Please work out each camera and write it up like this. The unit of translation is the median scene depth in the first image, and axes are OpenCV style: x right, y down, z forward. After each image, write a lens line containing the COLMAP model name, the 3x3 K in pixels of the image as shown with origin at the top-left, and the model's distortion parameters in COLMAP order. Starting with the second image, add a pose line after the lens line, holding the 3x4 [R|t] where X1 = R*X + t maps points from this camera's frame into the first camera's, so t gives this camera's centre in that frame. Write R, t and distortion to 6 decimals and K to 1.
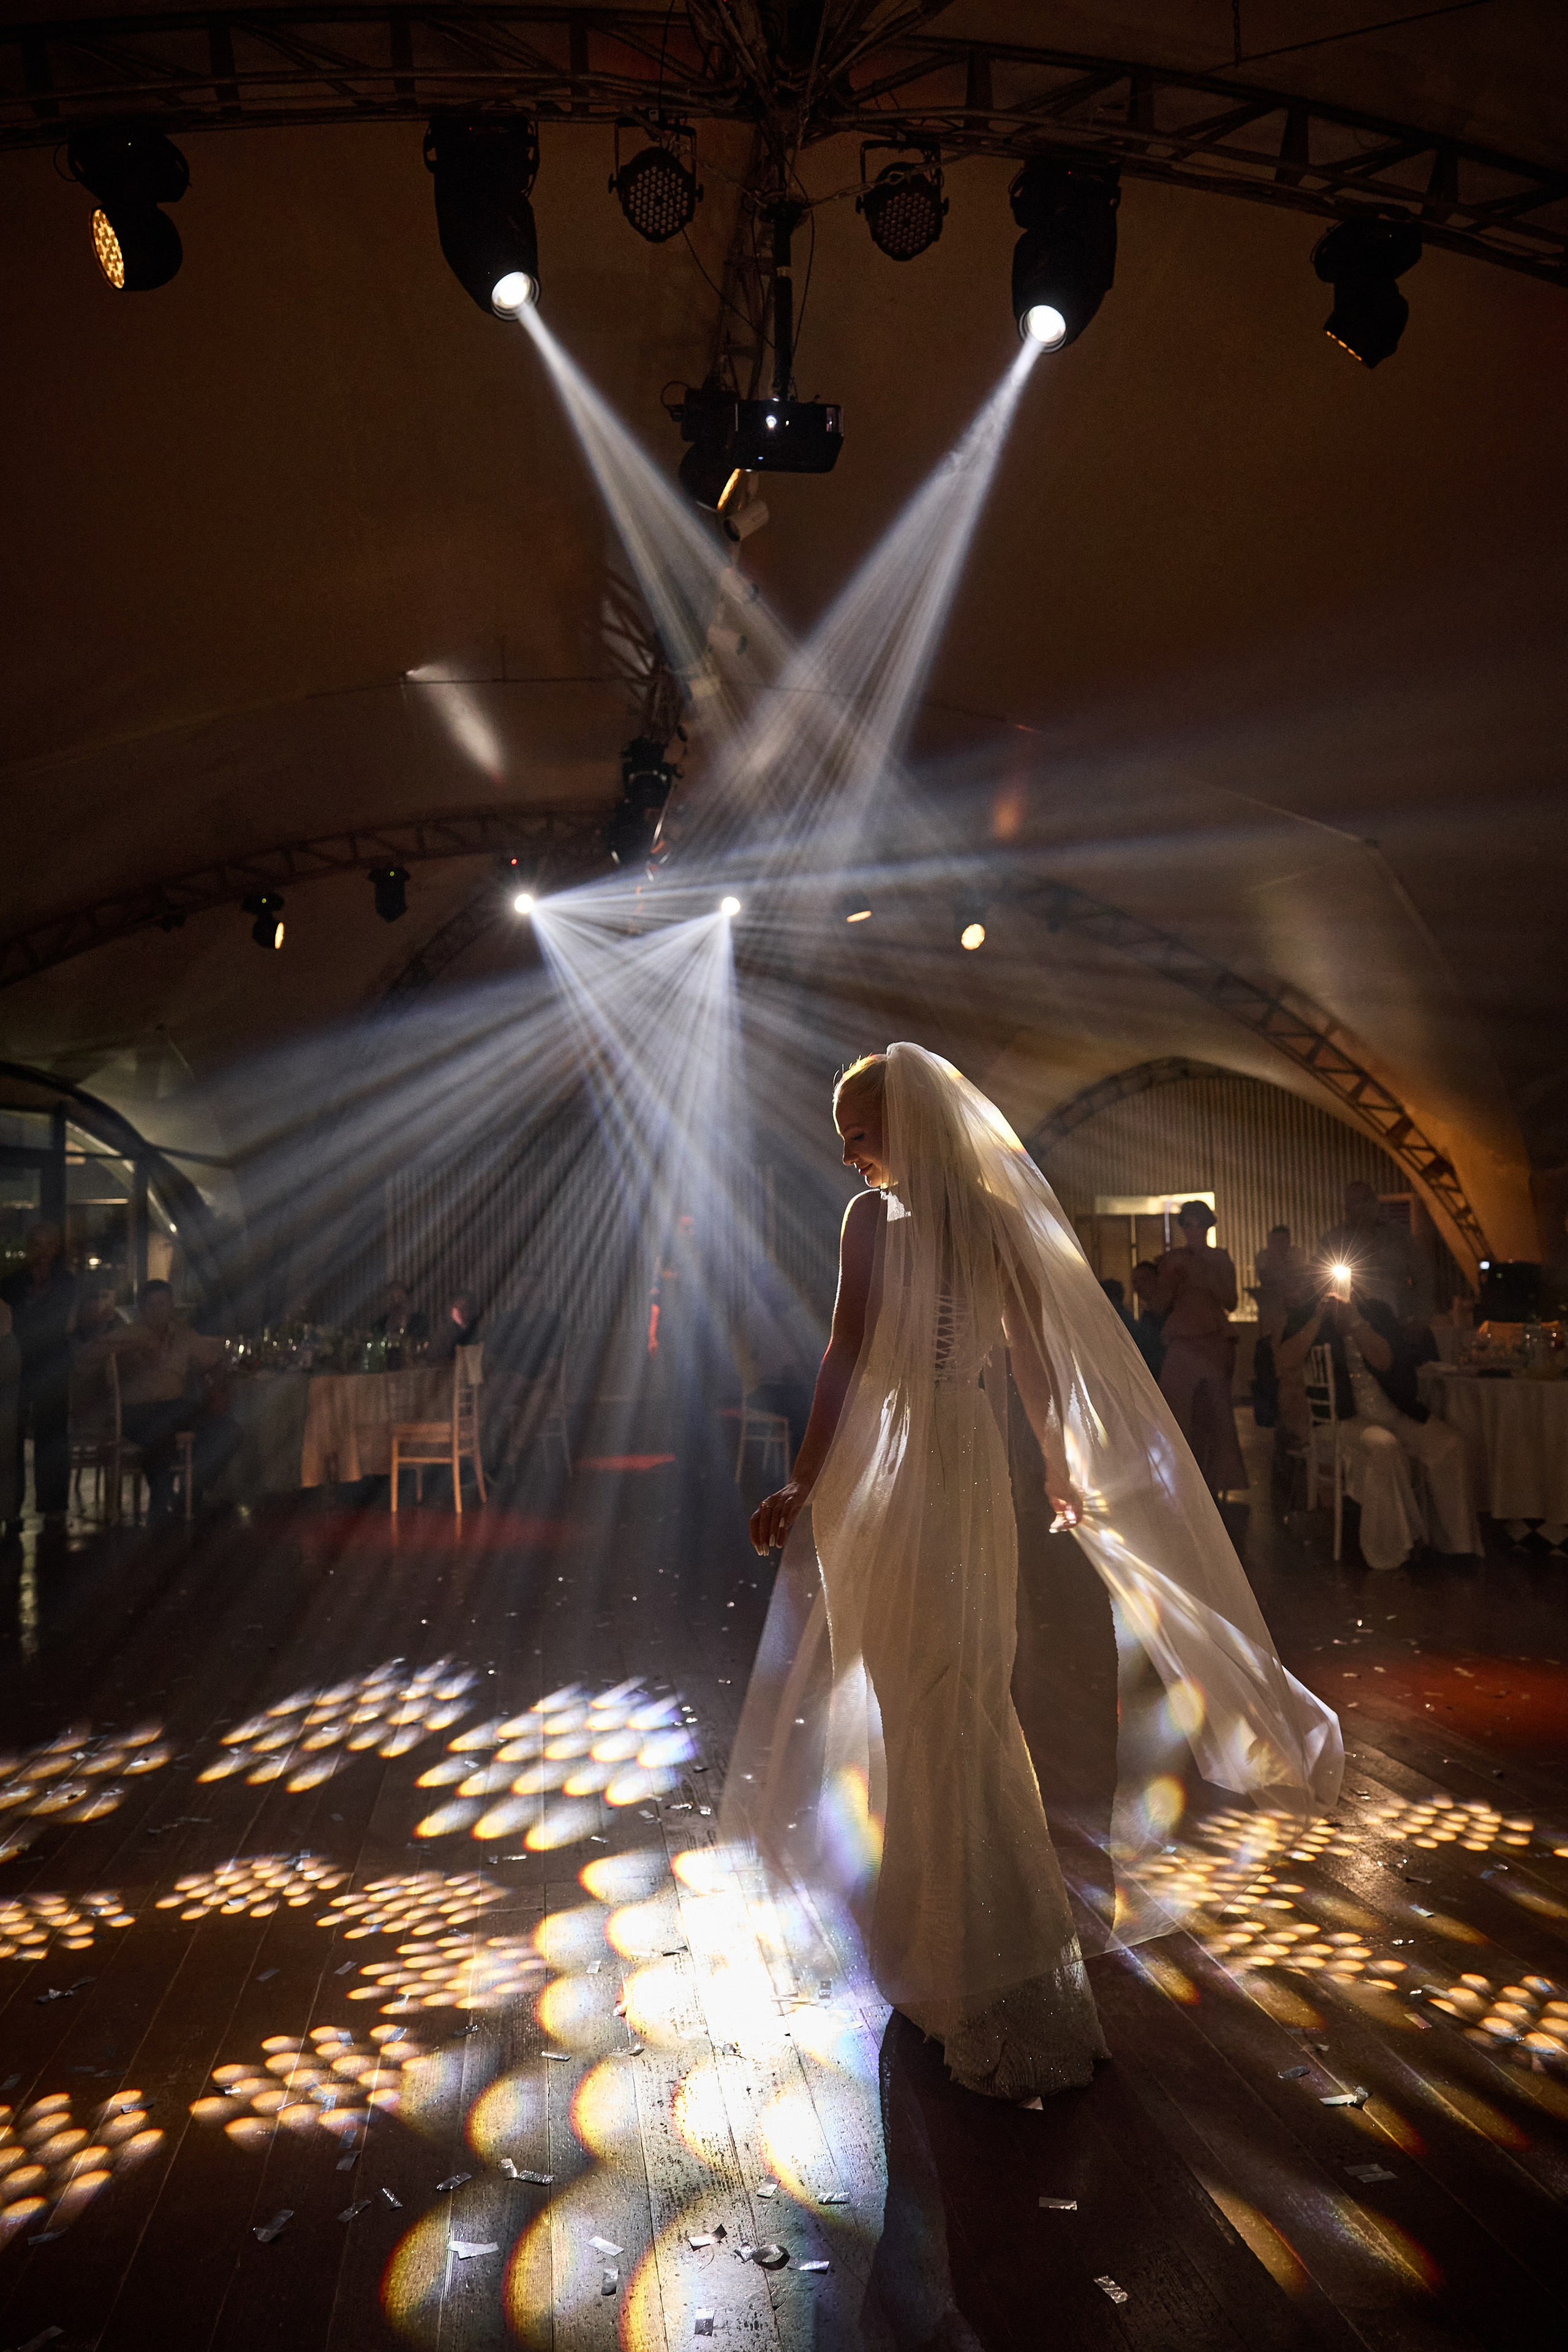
lens RADIAL K [[1613.1, 0, 778.9], [0, 1613.1, 1169.3], [0, 0, 1]] dist [0.000257, 0.000793]
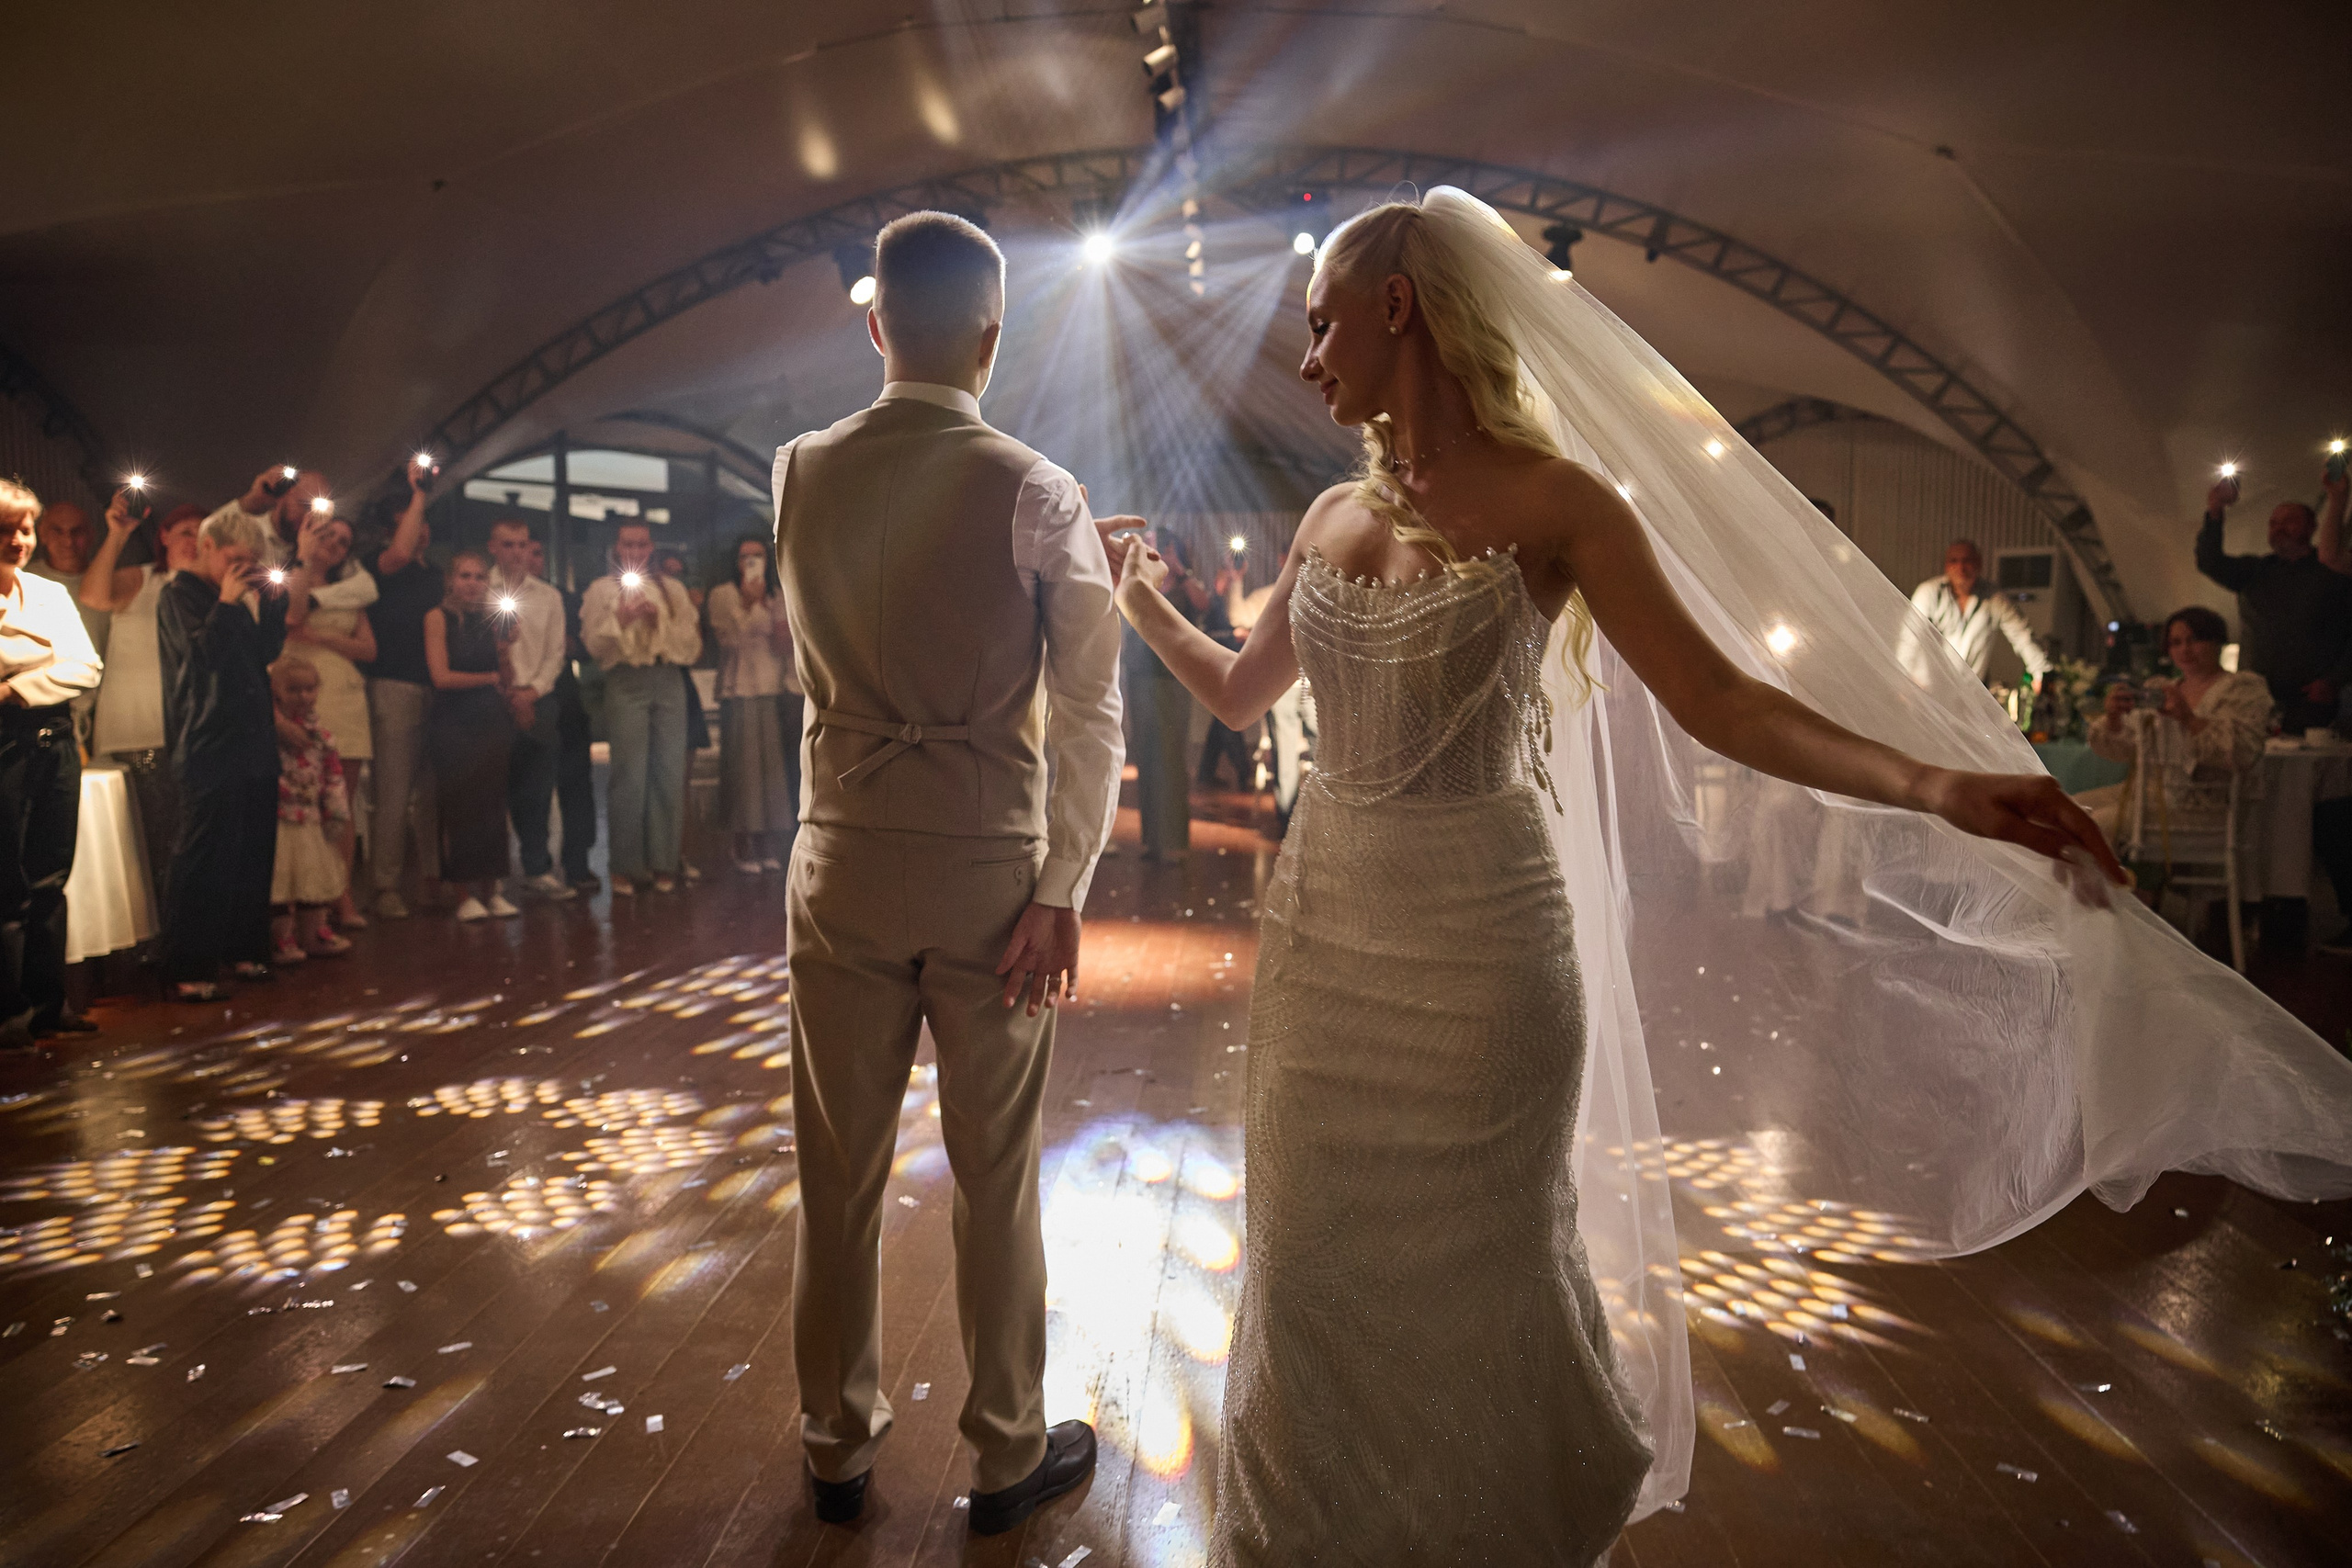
lens RADIAL K [[1612.9, 0, 1170.9], [0, 1612.9, 778.0], [0, 0, 1]] dist [0.000257, 0.000793]
pose [[0.978302, 0.037687, -0.203729, 0.266005], [-0.004865, 0.987225, 0.159259, 0.003212], [0.207128, -0.154812, 0.965987, -0.030341]]
